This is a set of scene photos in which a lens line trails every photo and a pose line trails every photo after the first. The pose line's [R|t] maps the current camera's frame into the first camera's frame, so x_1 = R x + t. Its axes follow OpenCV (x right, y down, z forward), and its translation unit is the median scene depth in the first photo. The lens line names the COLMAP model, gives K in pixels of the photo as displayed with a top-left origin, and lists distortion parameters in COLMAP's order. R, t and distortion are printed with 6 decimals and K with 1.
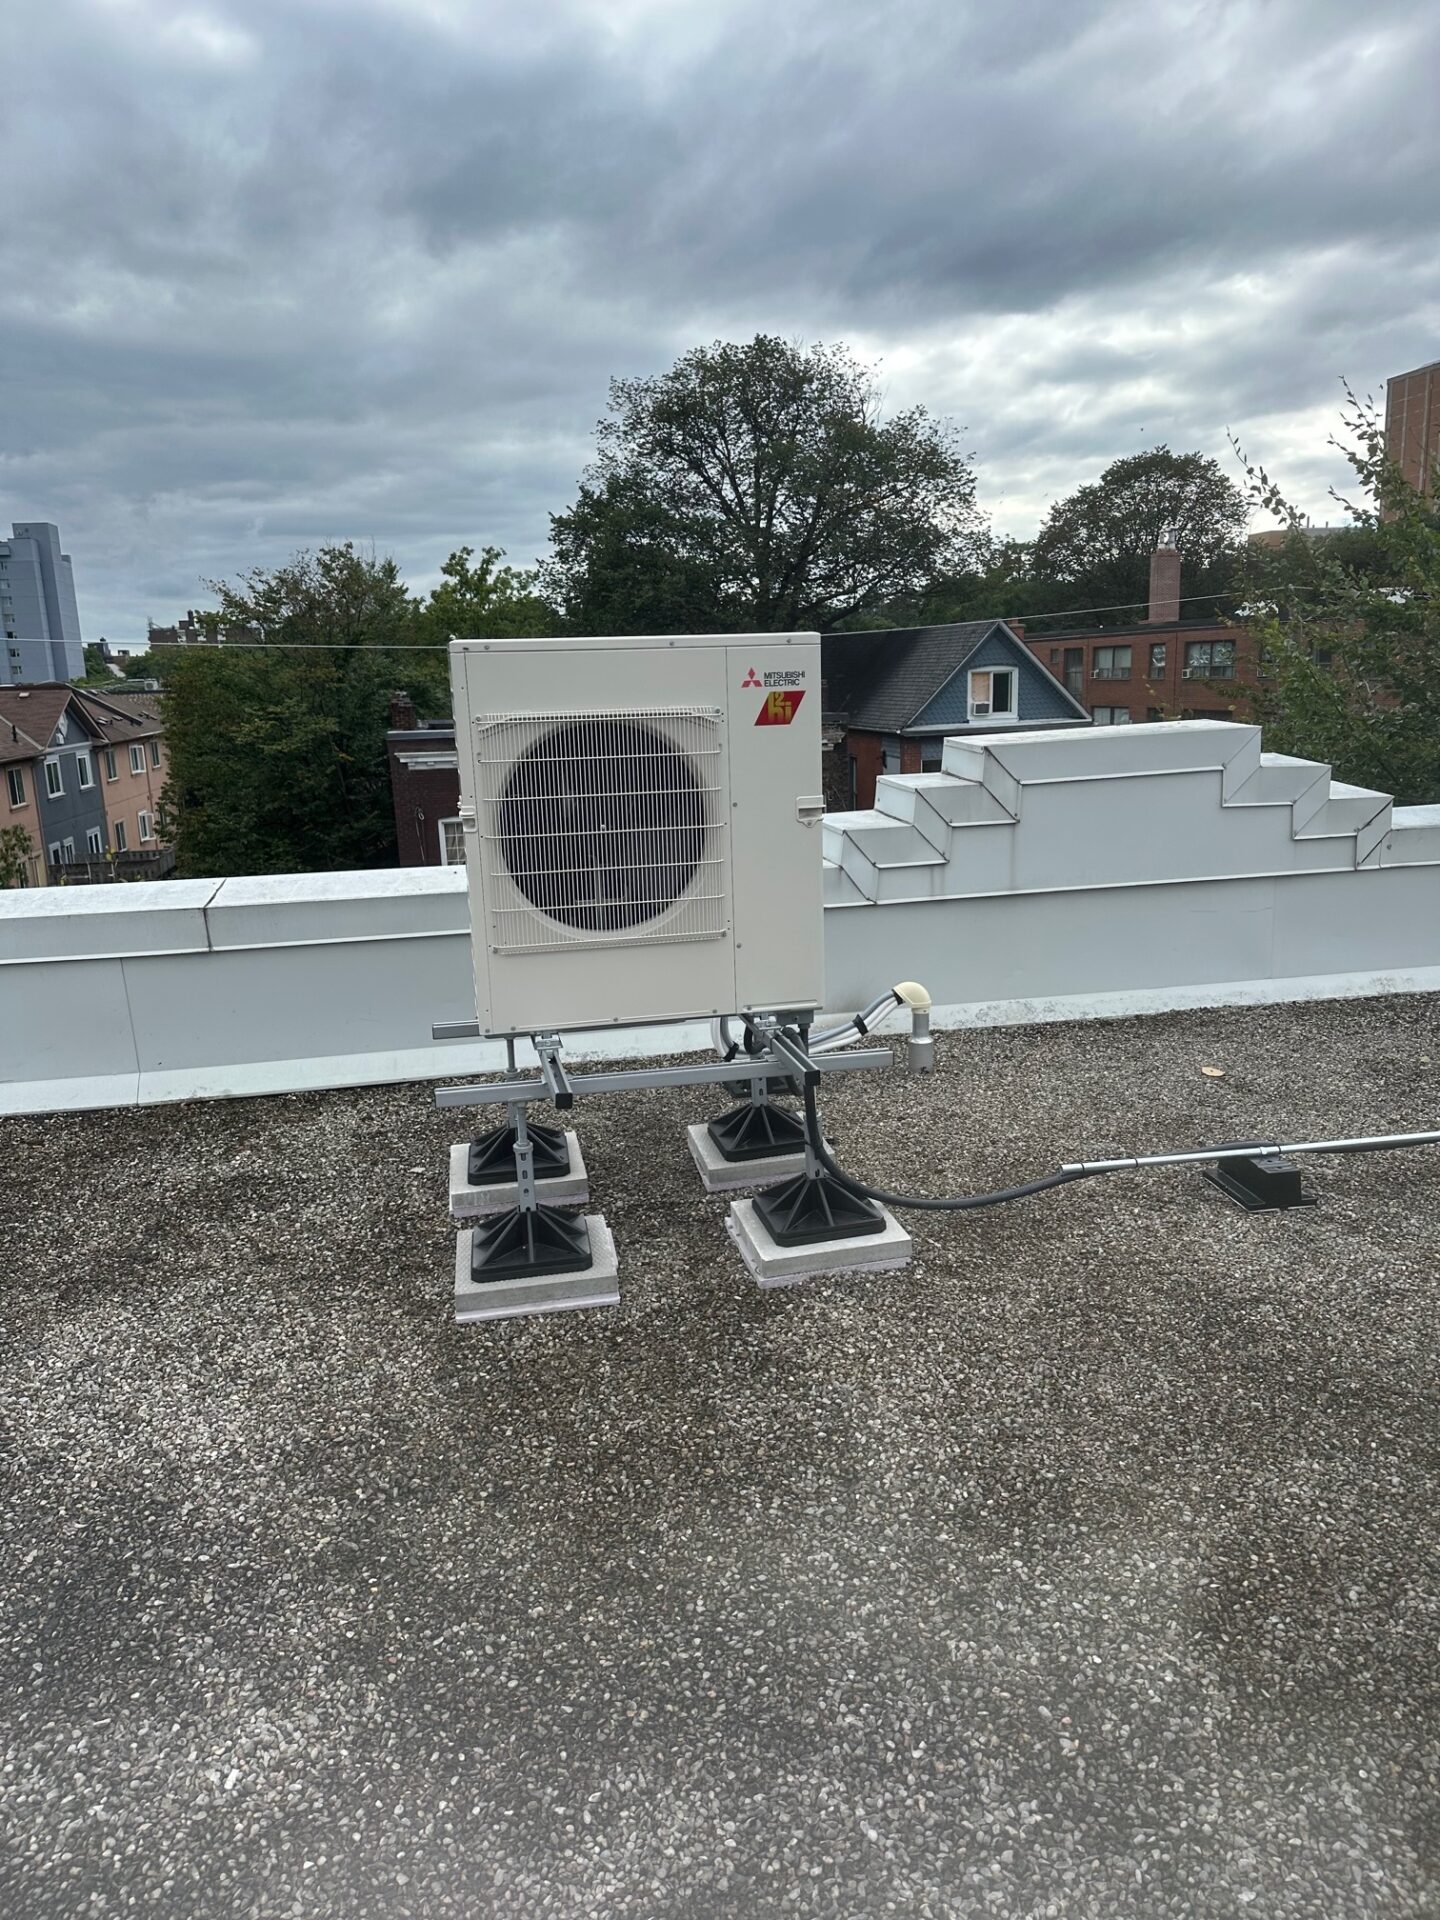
lens RADIAL K [[1333.2, 0, 726.8], [0, 1333.2, 991.6], [0, 0, 1]] dist [0.030830, -0.038633]
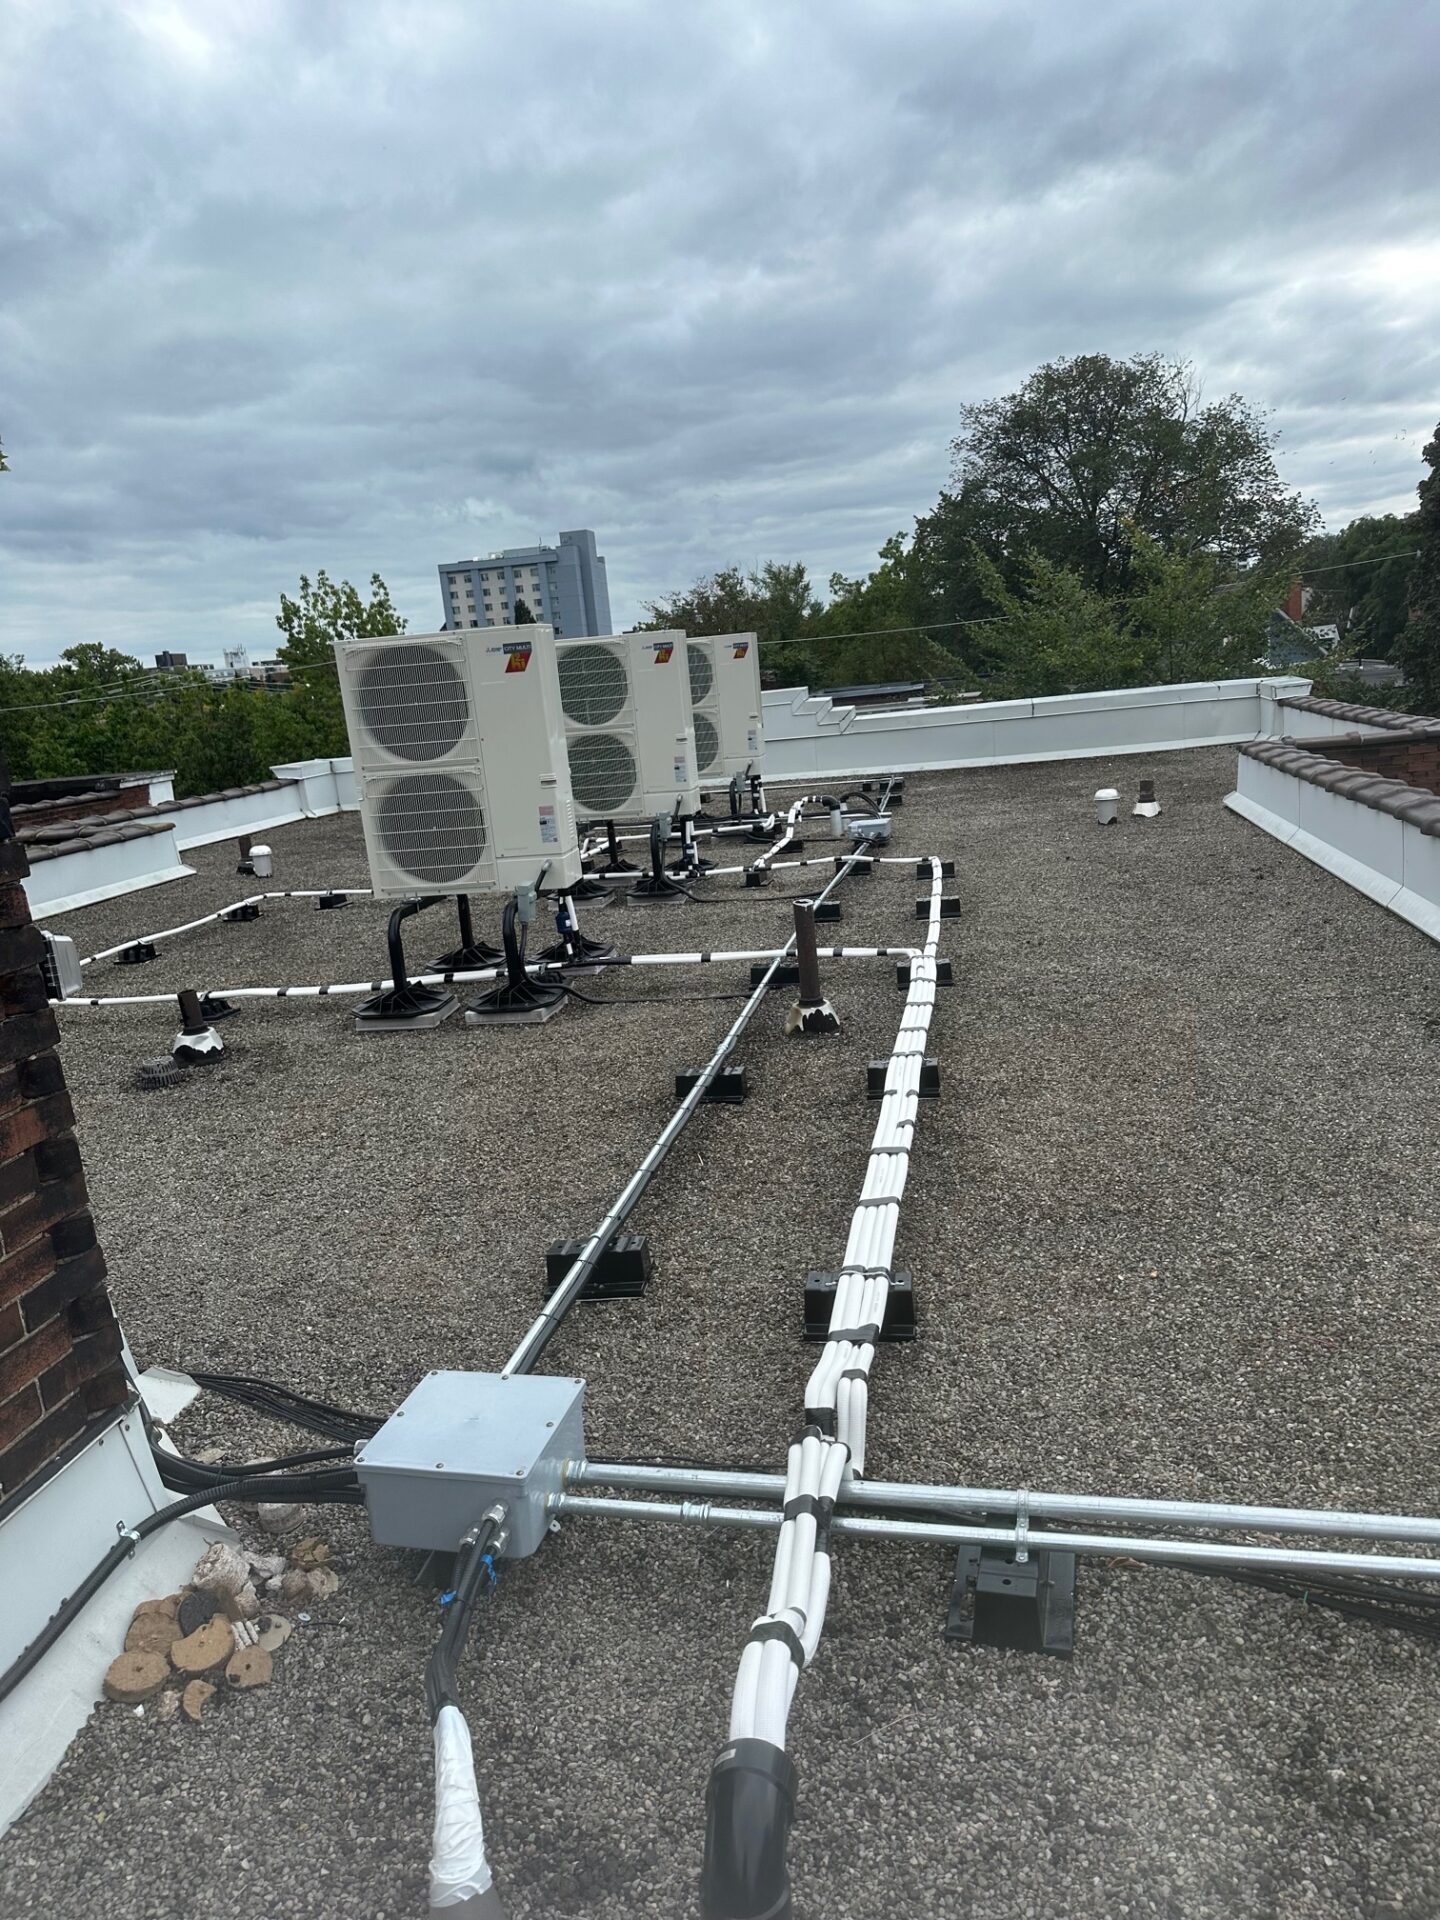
lens RADIAL K [[1333.2, 0, 737.6], [0, 1333.2, 1015.7], [0, 0, 1]] dist [0.030830, -0.038633]
pose [[0.936015, 0.039250, -0.349765, 0.233169], [-0.023569, 0.998522, 0.048979, 0.071800], [0.351170, -0.037601, 0.935556, -0.343543]]
